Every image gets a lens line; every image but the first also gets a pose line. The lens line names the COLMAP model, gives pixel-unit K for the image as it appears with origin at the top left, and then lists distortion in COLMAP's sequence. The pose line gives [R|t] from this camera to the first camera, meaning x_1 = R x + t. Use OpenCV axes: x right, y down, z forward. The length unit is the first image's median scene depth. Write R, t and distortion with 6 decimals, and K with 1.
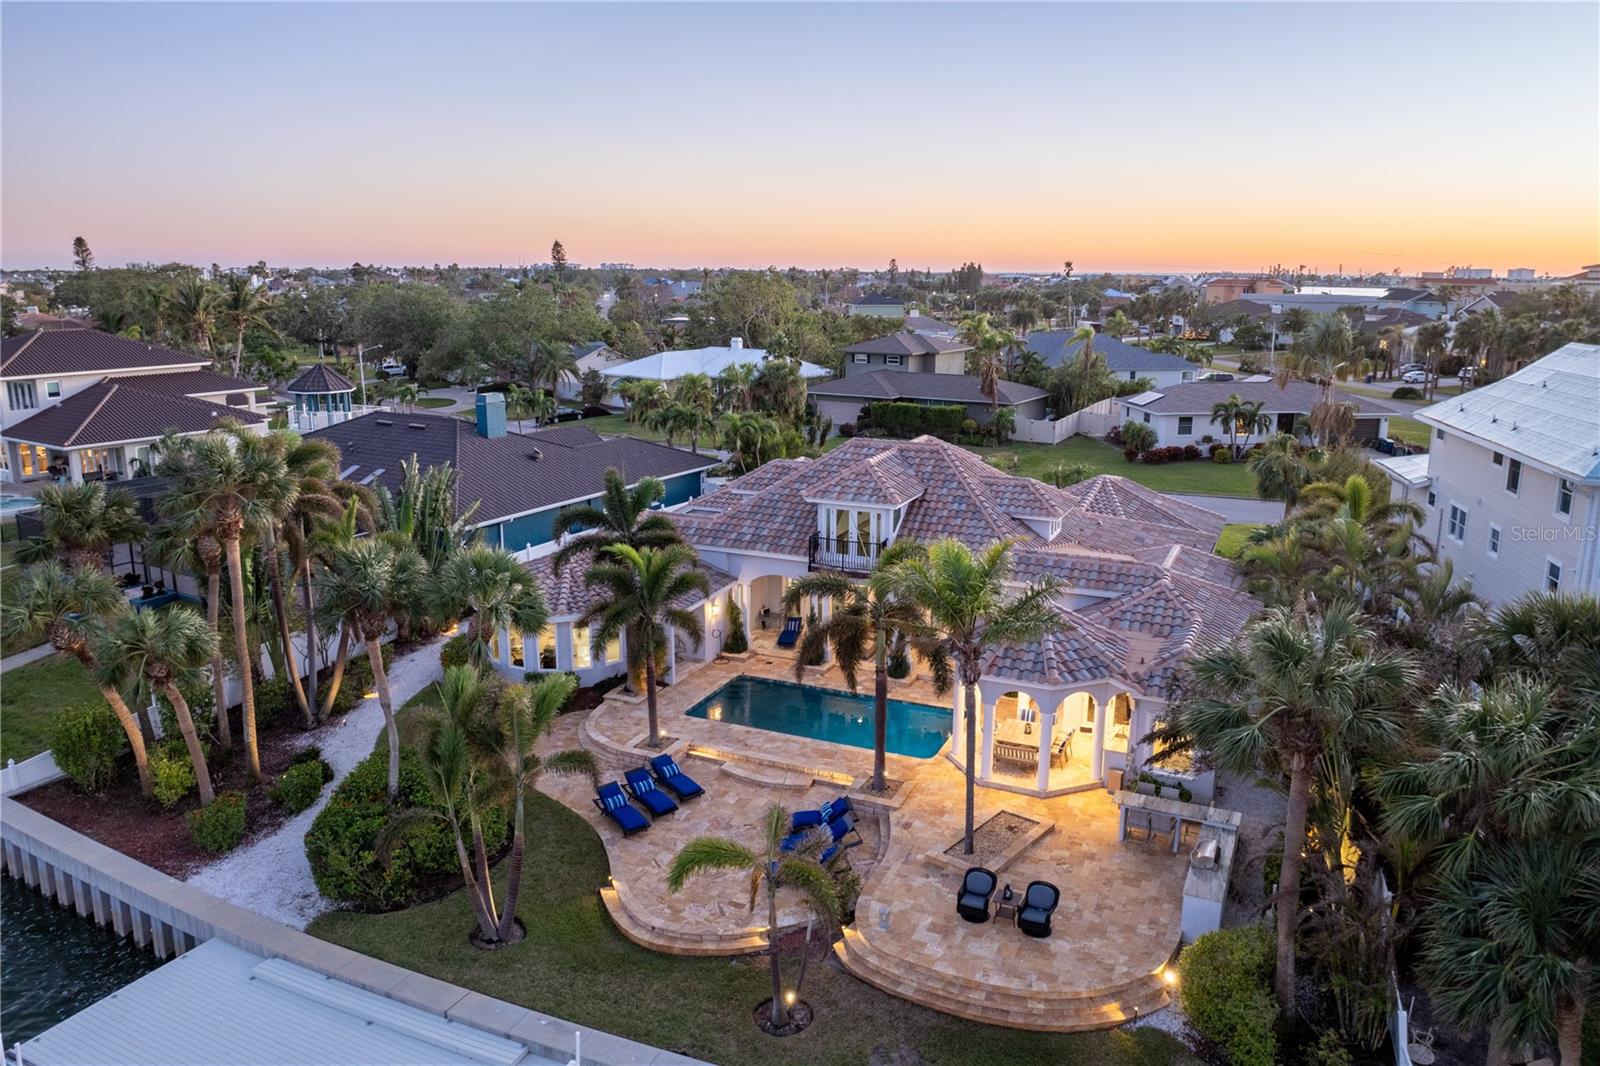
lens RADIAL K [[1119.0, 0, 804.9], [0, 1119.0, 540.5], [0, 0, 1]] dist [-0.036938, -0.006296]
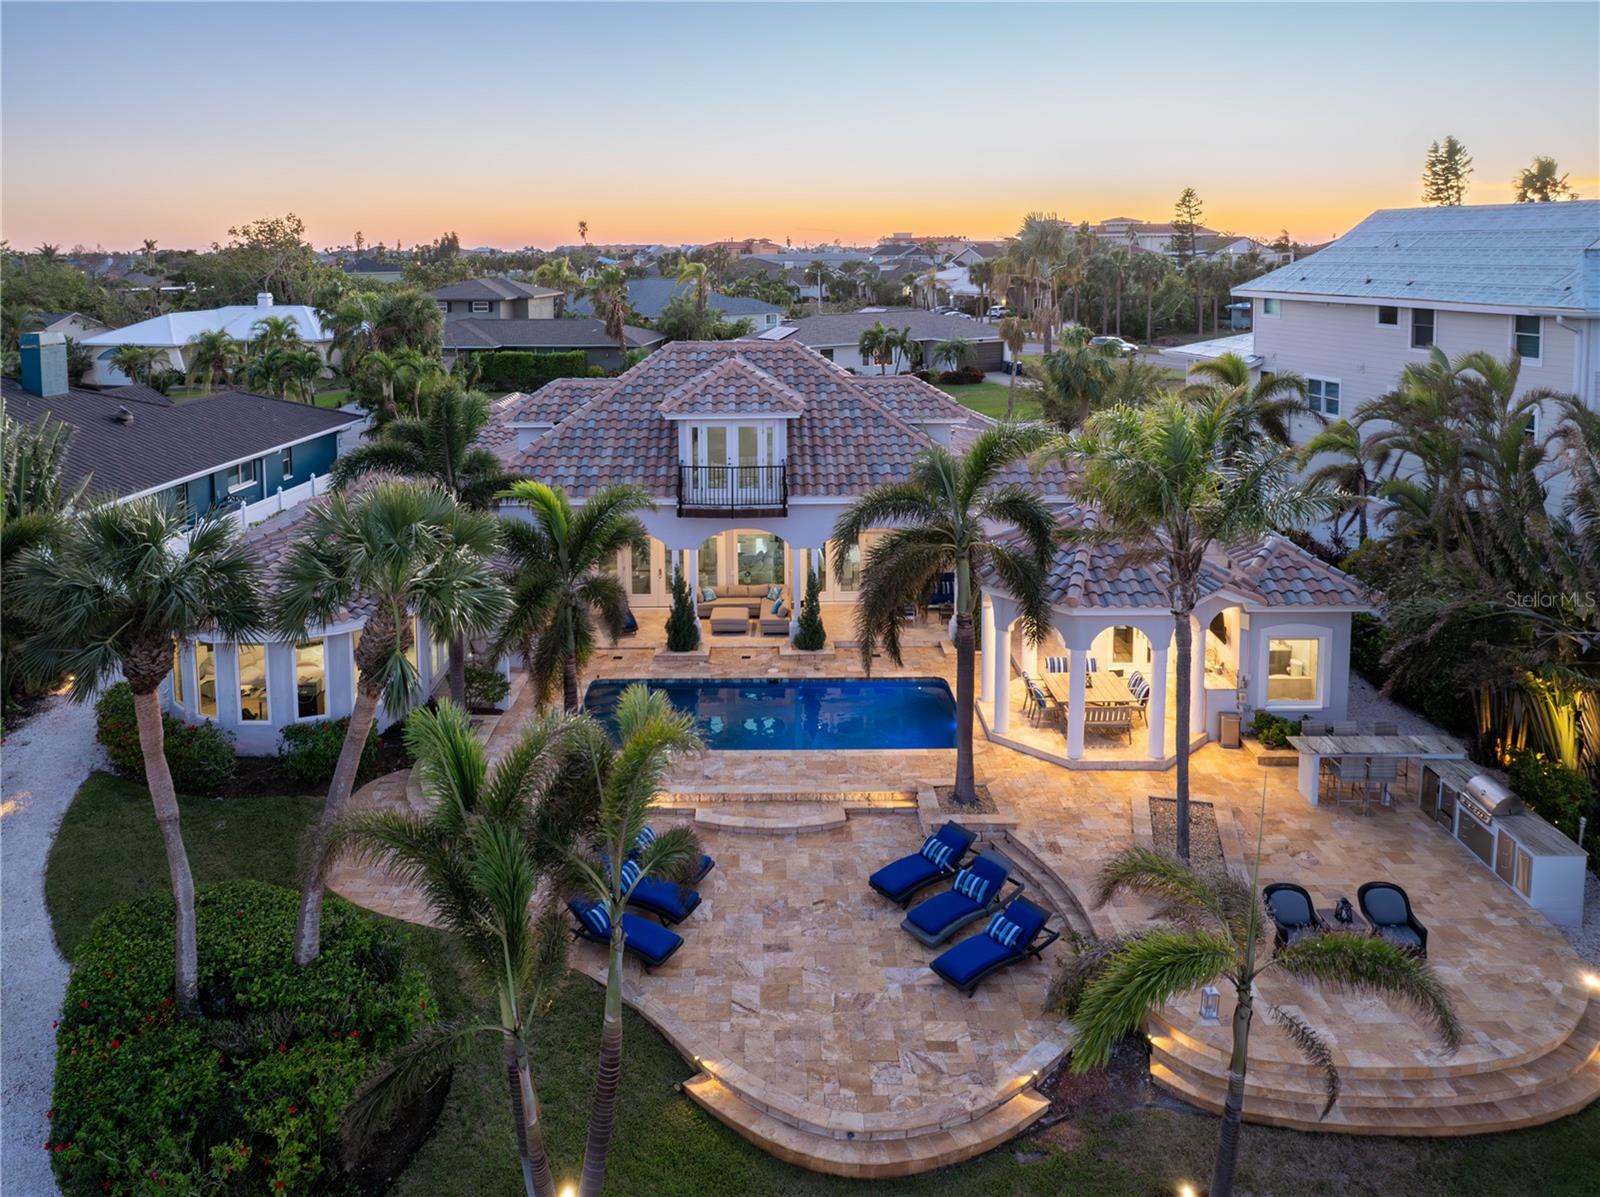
lens RADIAL K [[1179.0, 0, 736.4], [0, 1179.0, 374.9], [0, 0, 1]] dist [-0.028107, -0.003832]
pose [[0.920015, -0.053291, 0.388243, -0.247330], [0.103828, 0.988453, -0.110363, 0.024786], [-0.377879, 0.141846, 0.914925, 0.286389]]
